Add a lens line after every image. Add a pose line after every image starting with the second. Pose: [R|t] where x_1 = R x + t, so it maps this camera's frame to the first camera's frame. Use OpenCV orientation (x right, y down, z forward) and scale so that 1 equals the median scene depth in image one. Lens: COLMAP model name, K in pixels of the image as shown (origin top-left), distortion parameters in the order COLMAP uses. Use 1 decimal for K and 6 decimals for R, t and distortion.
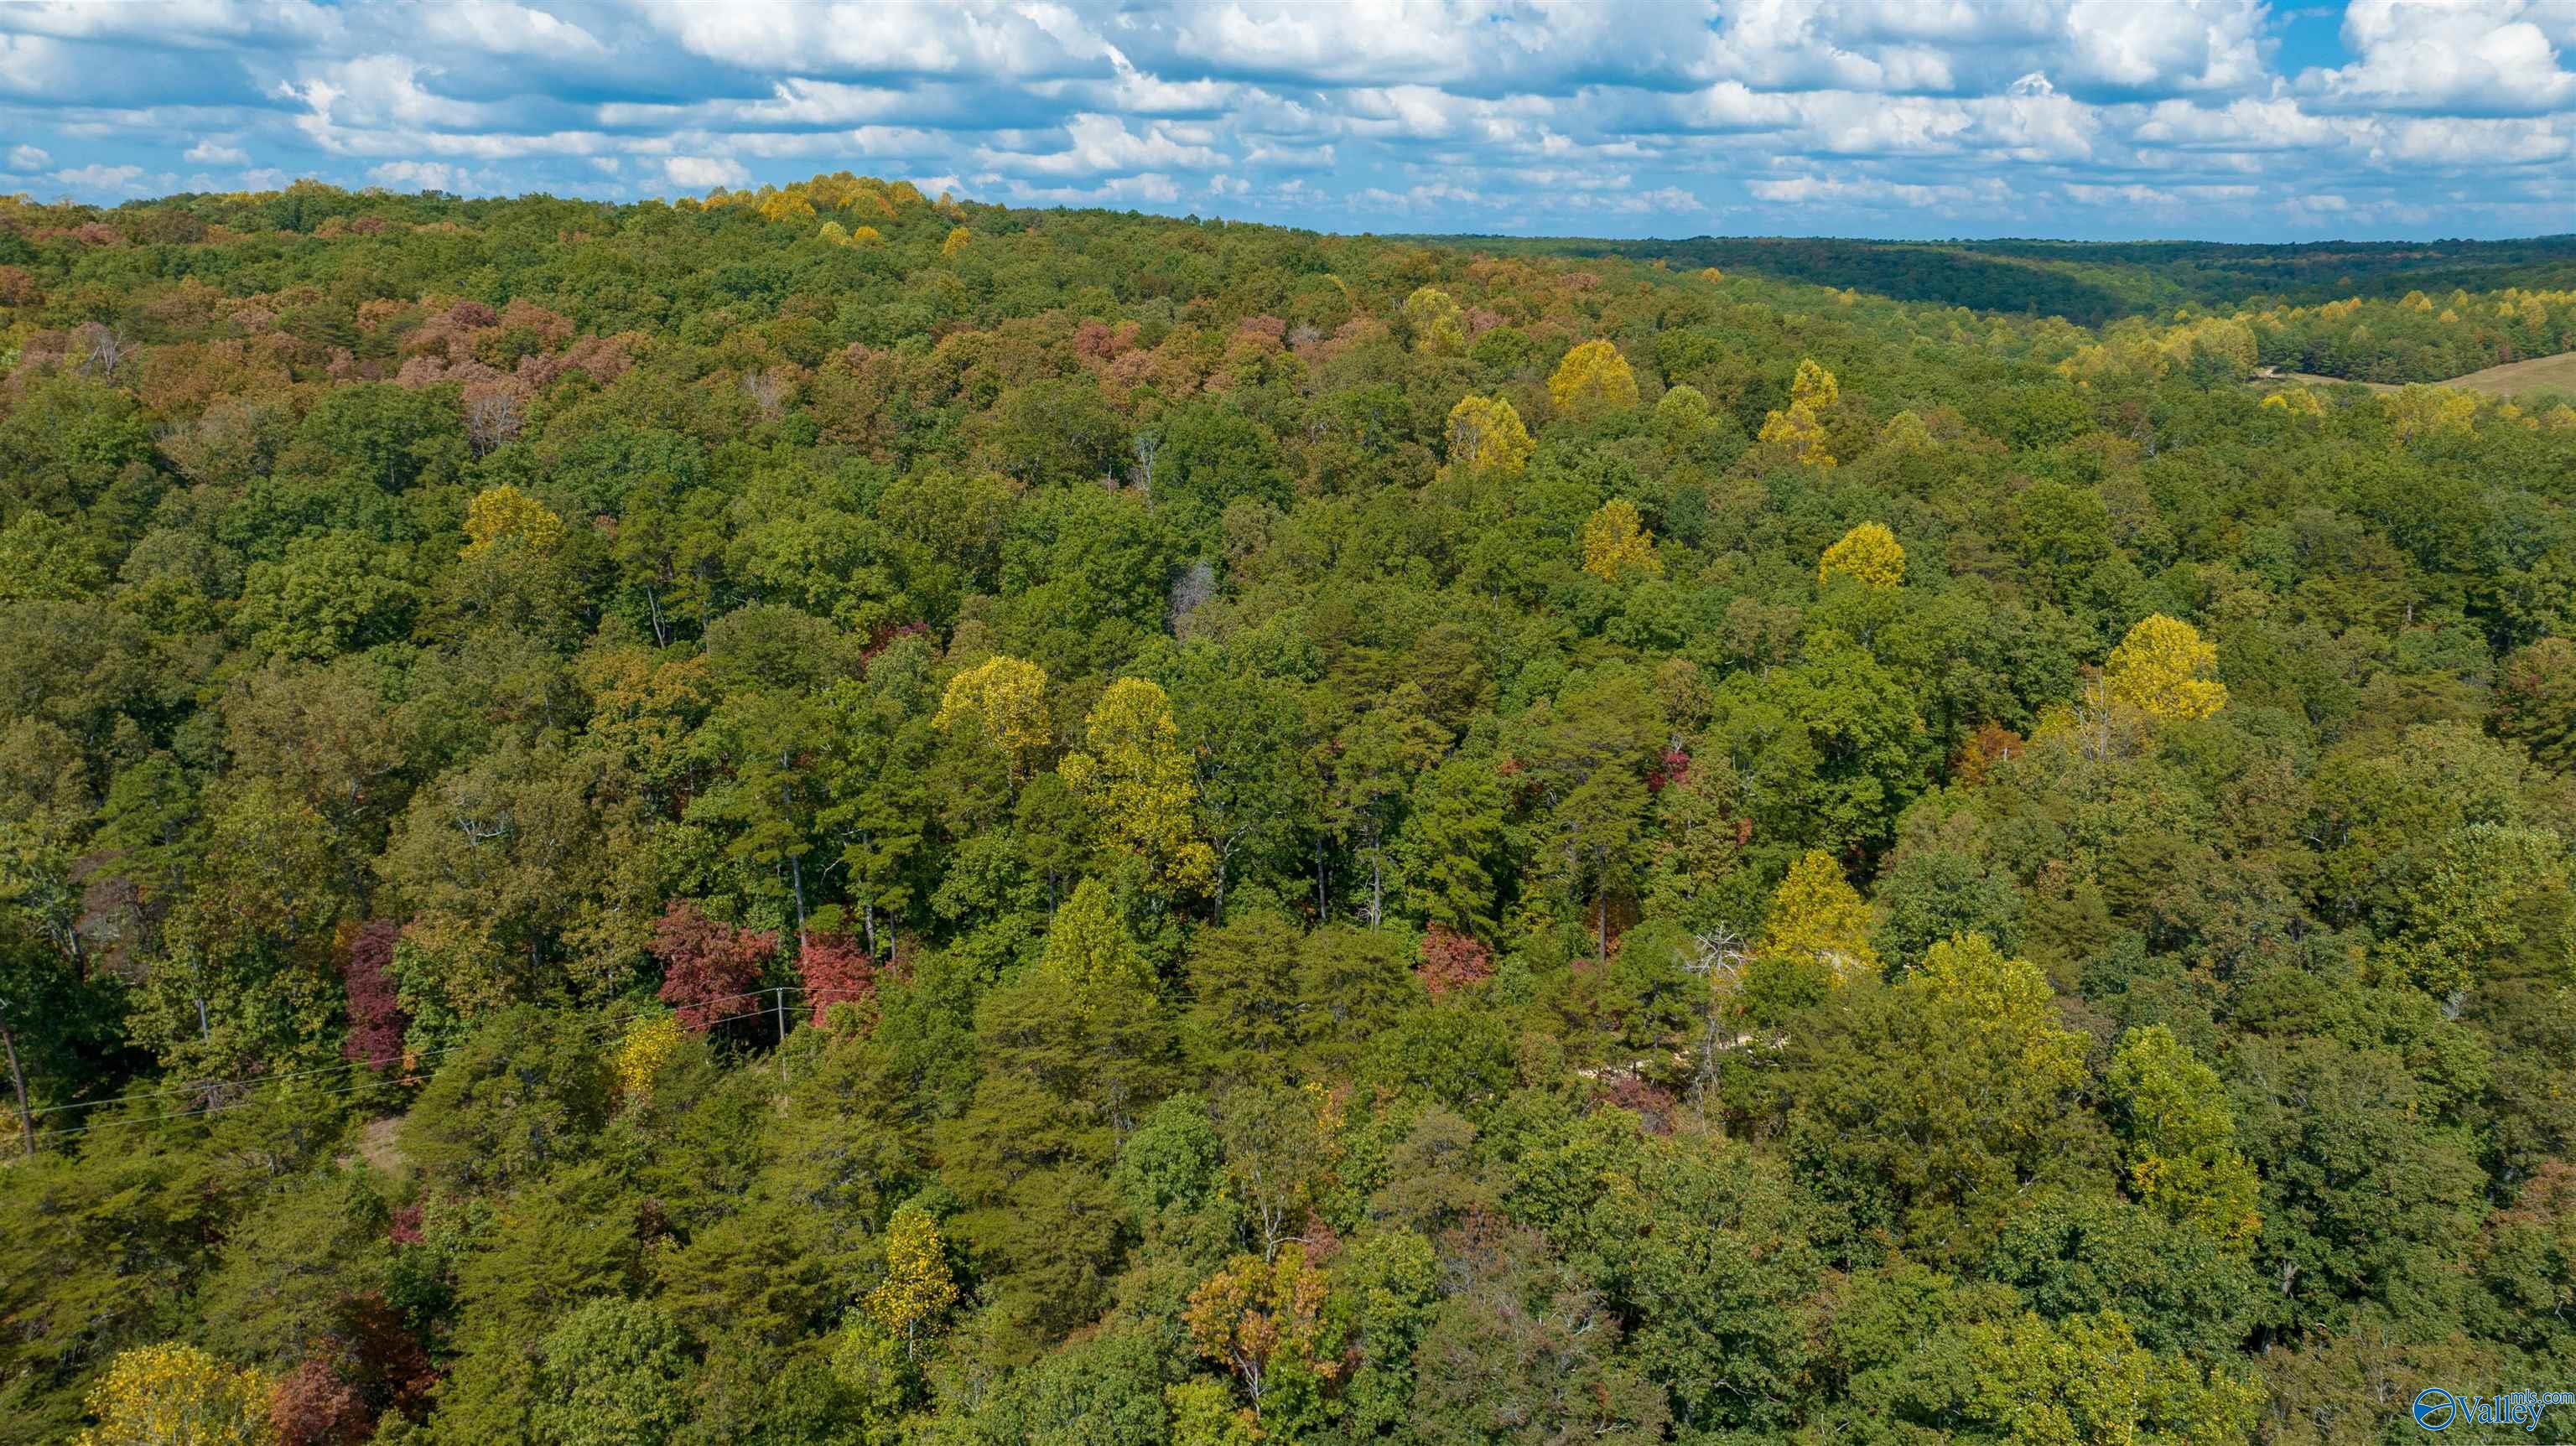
lens RADIAL K [[1816.1, 0, 1295.4], [0, 1816.1, 701.7], [0, 0, 1]] dist [-0.027047, 0.028437]
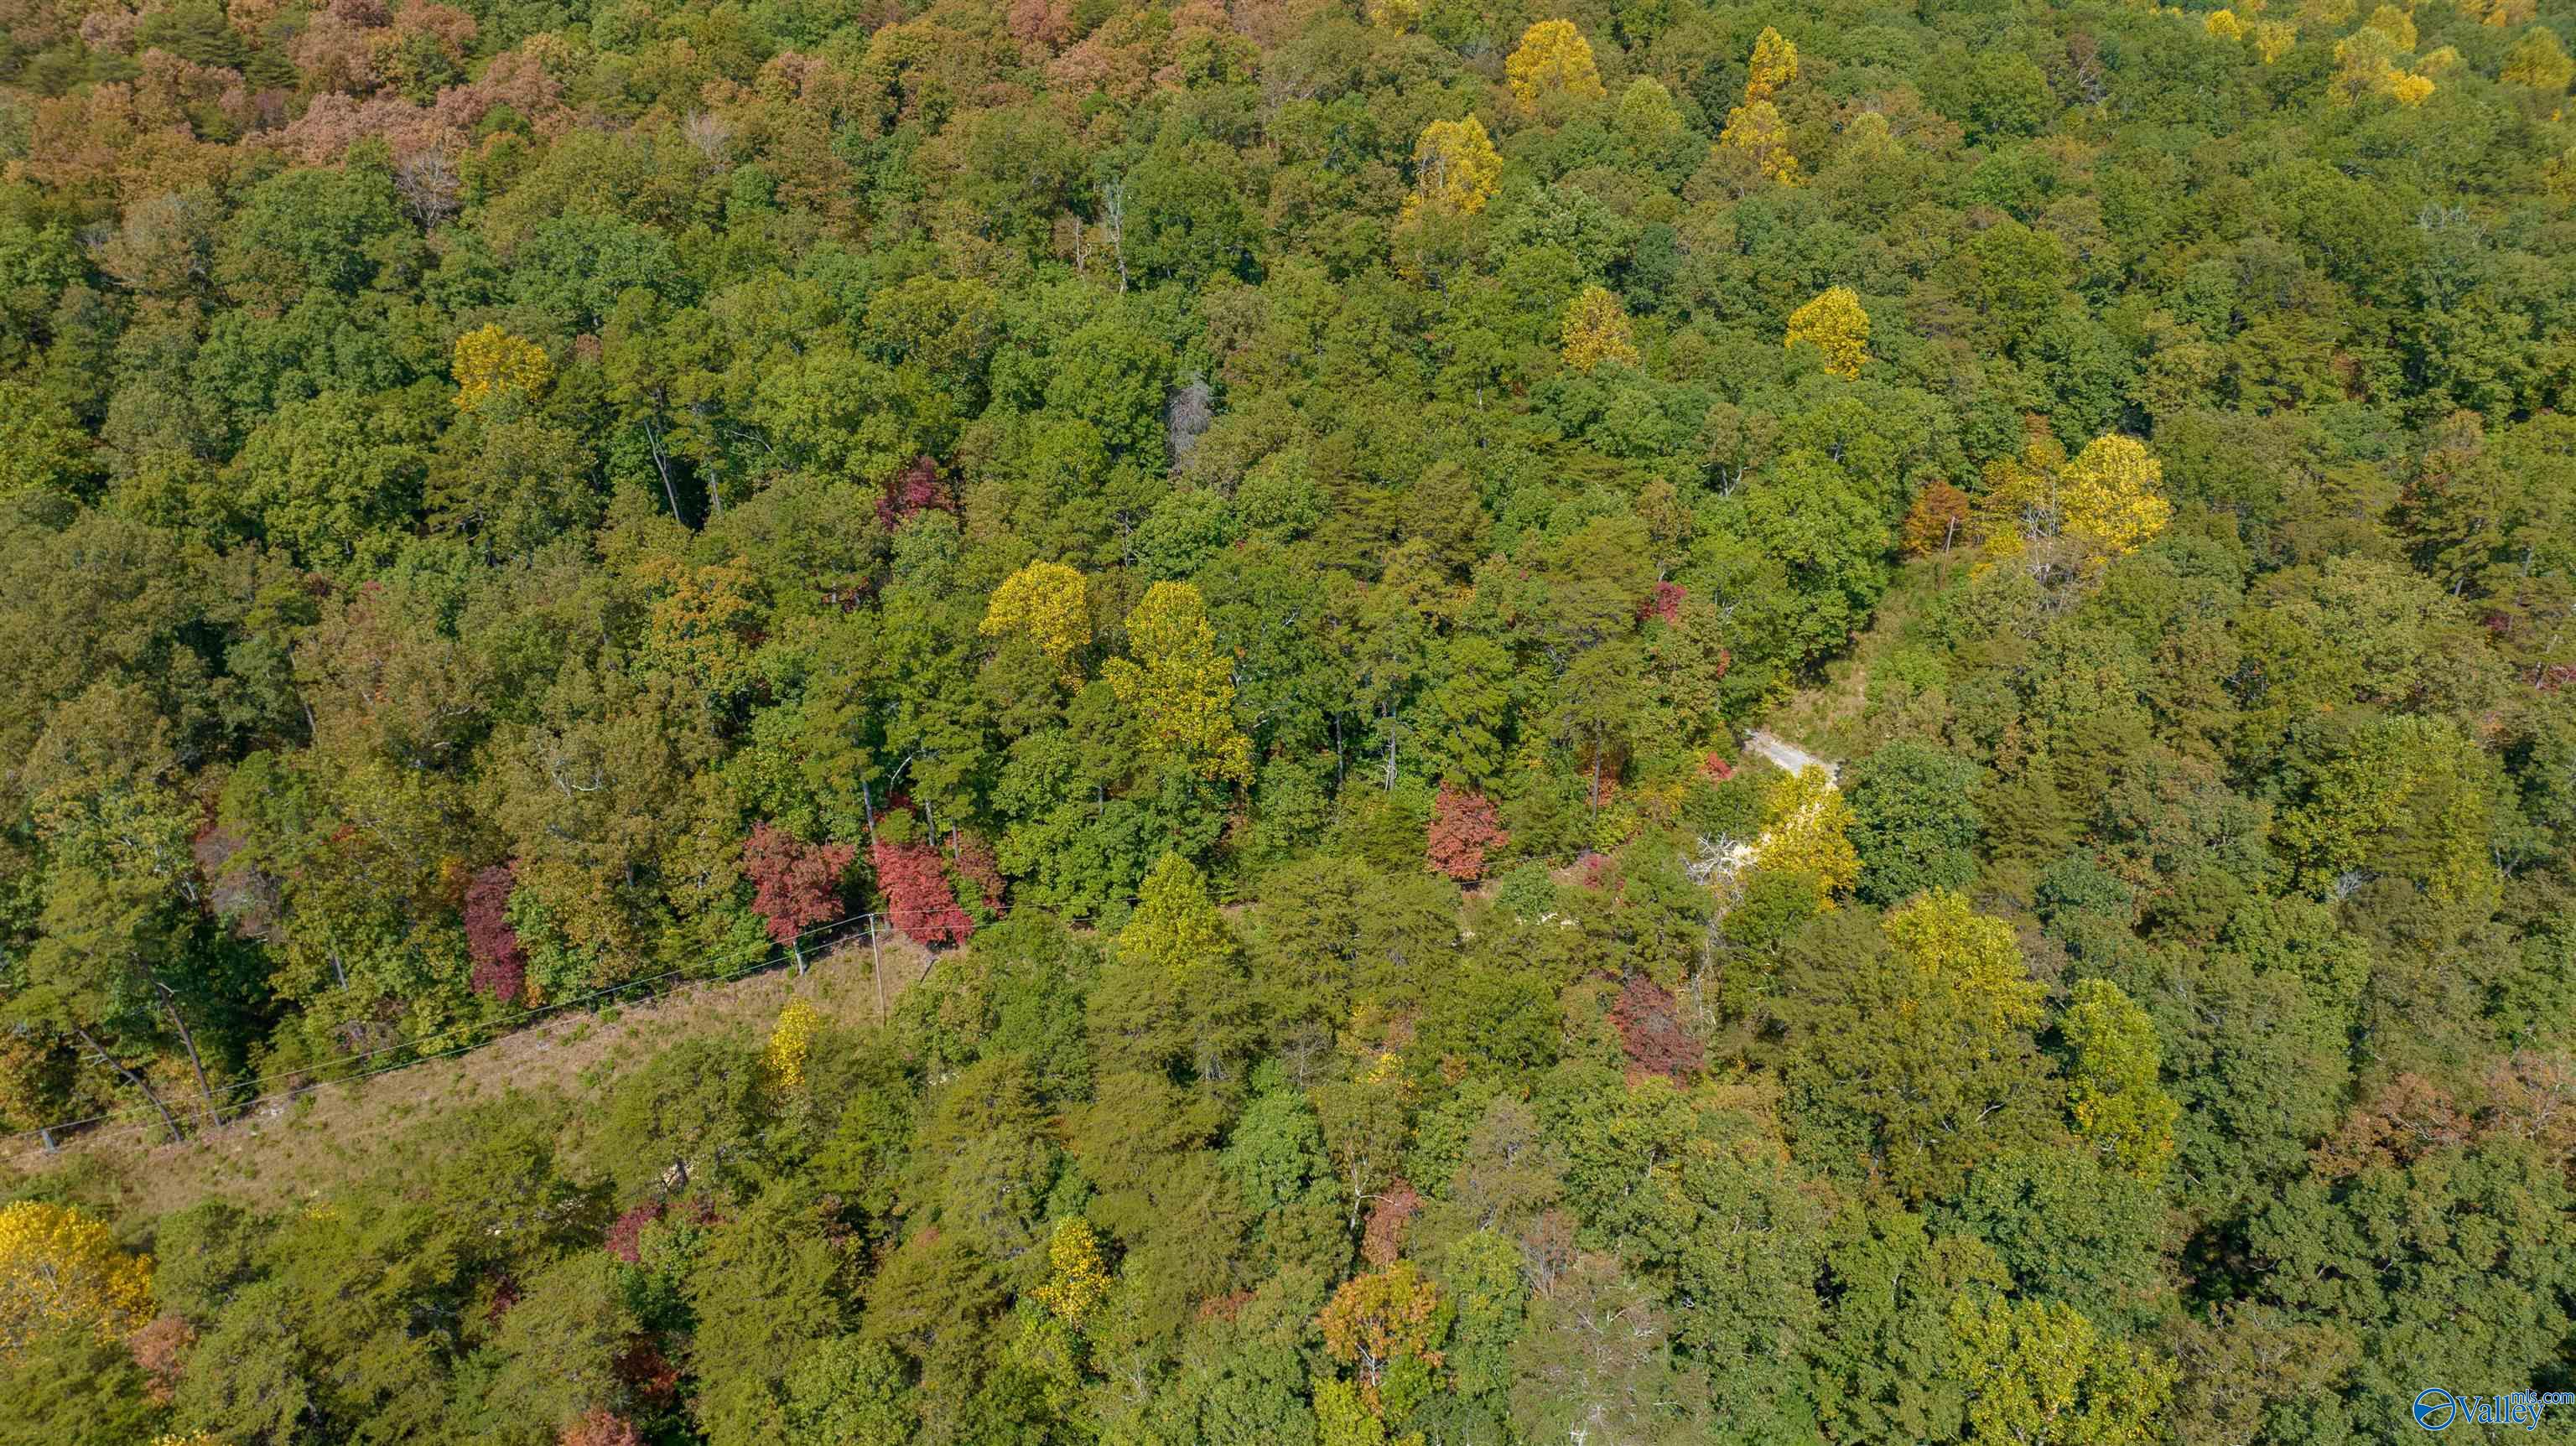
lens RADIAL K [[1816.1, 0, 1291.7], [0, 1816.1, 696.1], [0, 0, 1]] dist [-0.027047, 0.028437]
pose [[0.997852, -0.028412, 0.059024, -0.073257], [0.010976, 0.960823, 0.276946, -0.212998], [-0.064580, -0.275703, 0.959071, -0.024220]]
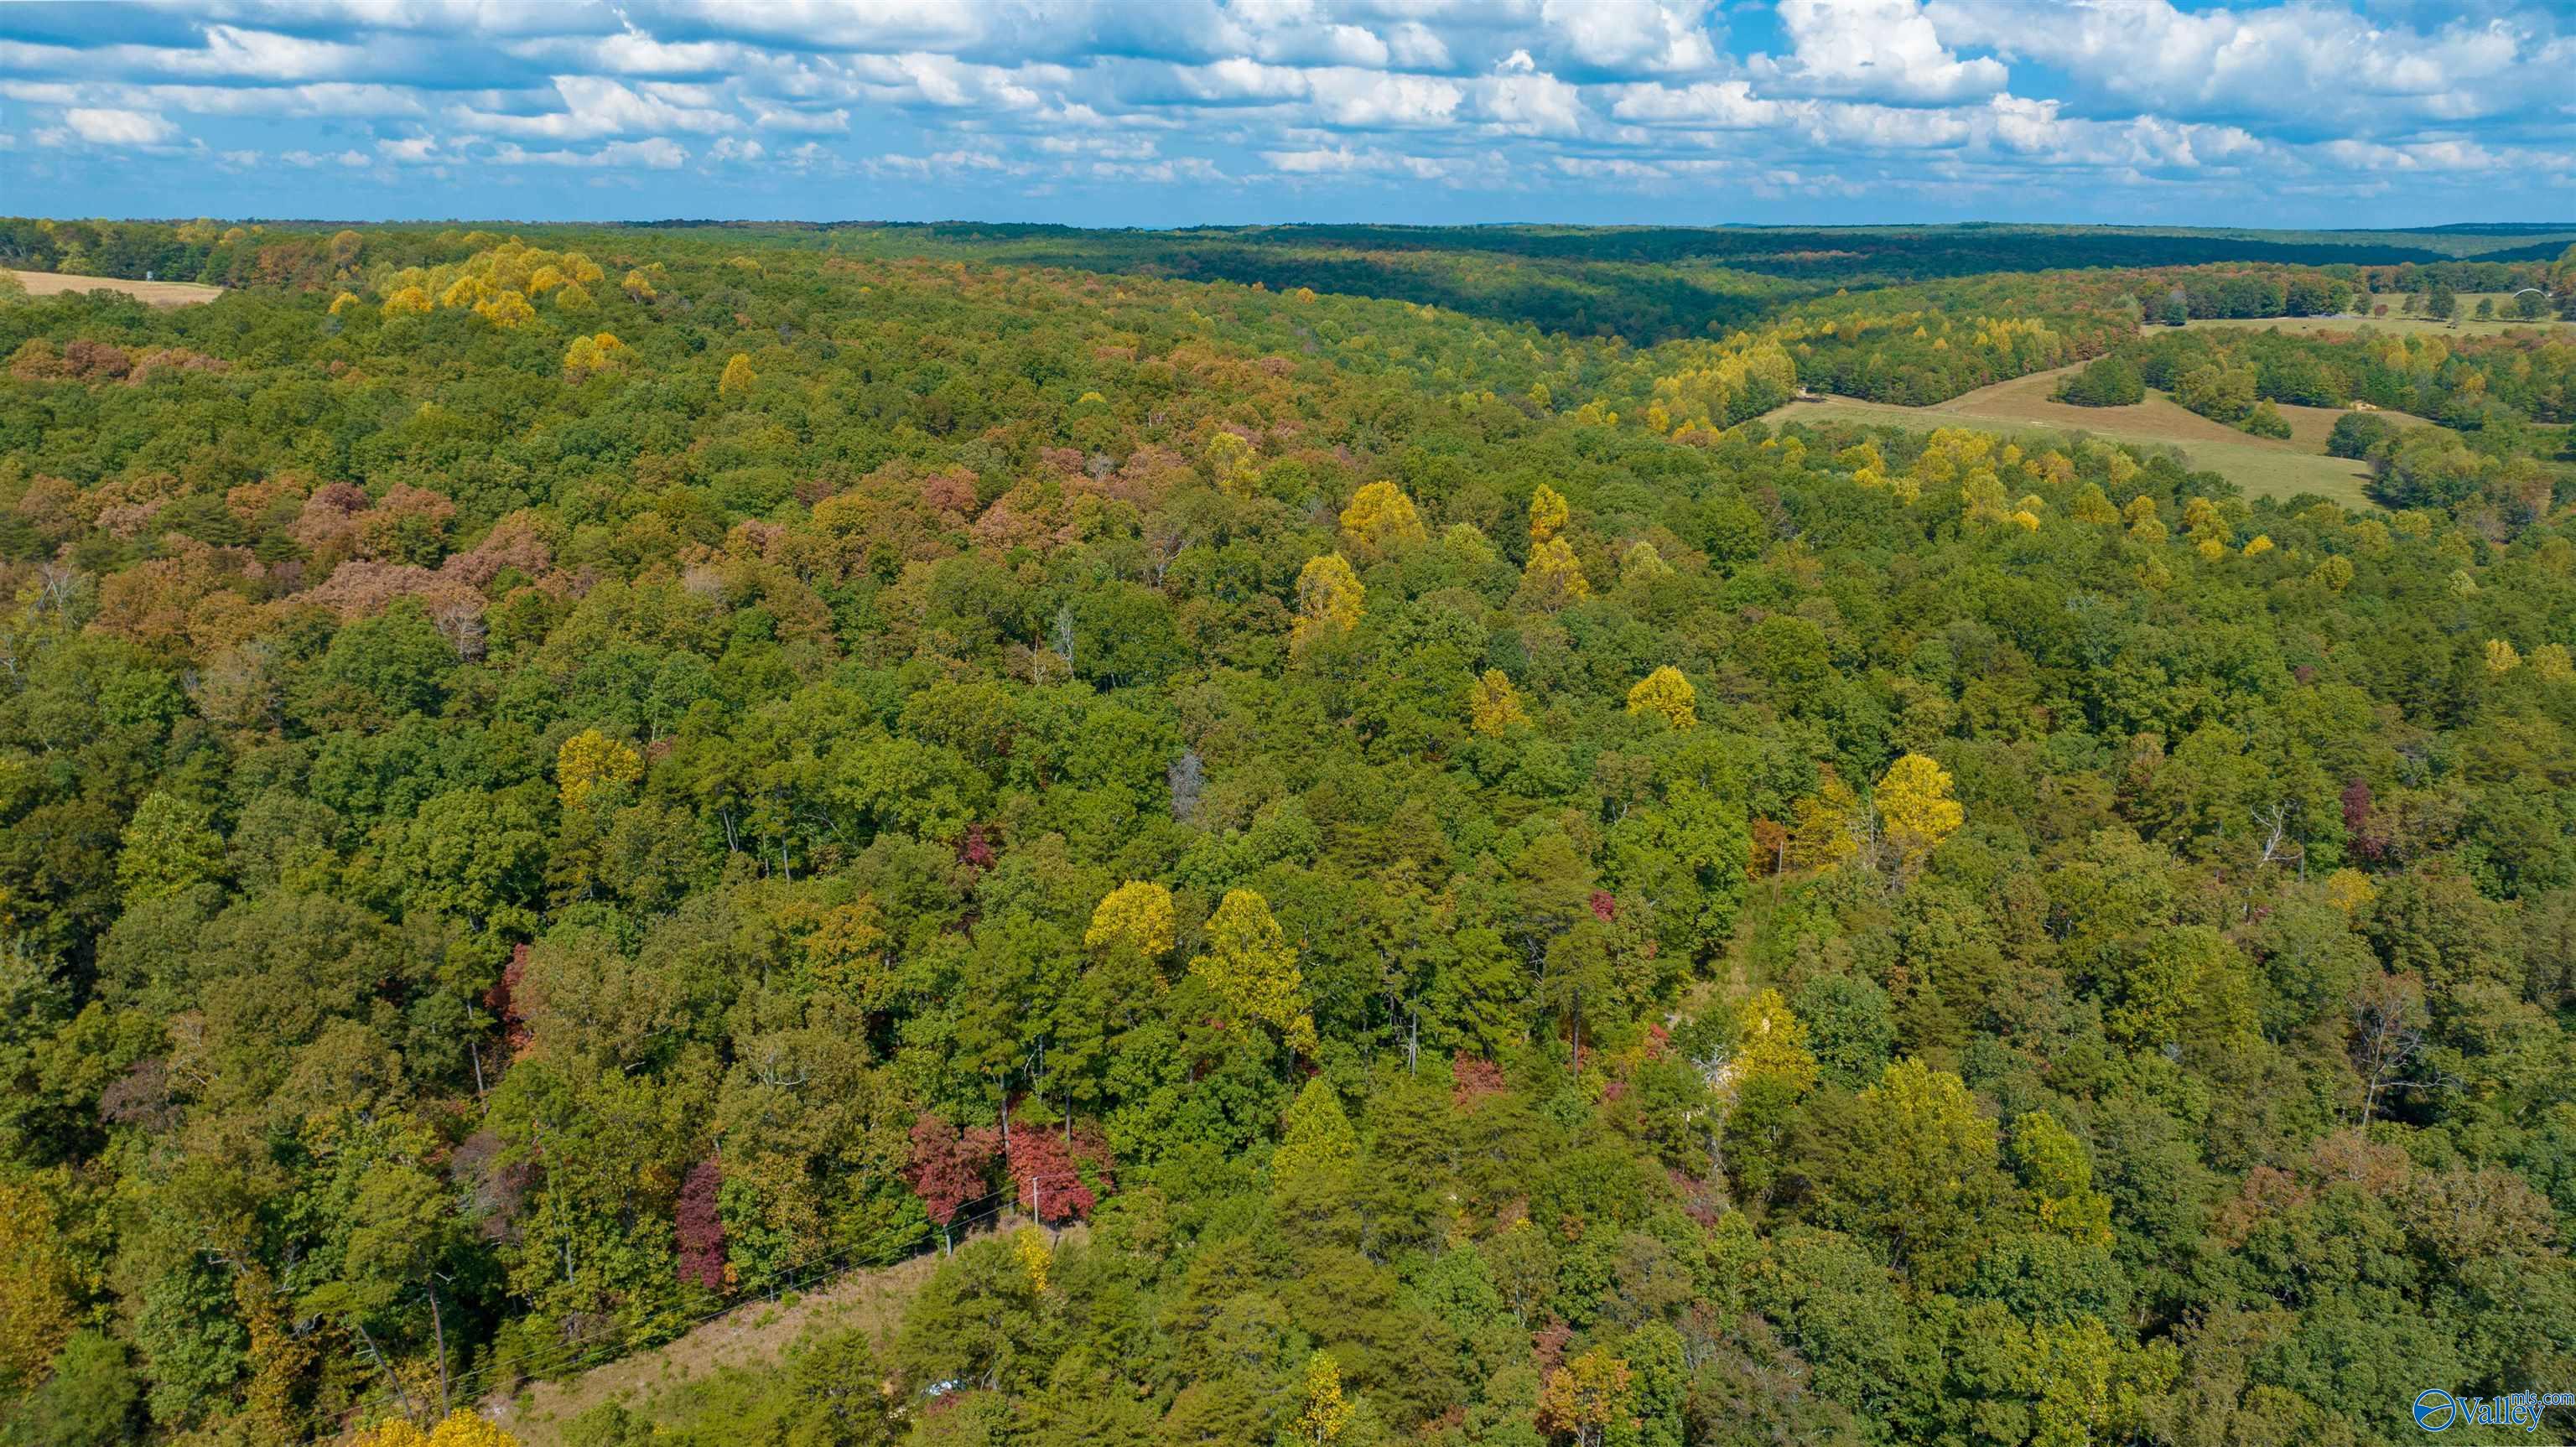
lens RADIAL K [[1816.3, 0, 1288.6], [0, 1816.3, 708.9], [0, 0, 1]] dist [-0.027047, 0.028437]
pose [[0.969486, -0.060538, 0.237553, -0.311866], [0.055879, 0.998091, 0.026303, -0.152640], [-0.238692, -0.012226, 0.971018, -0.213104]]
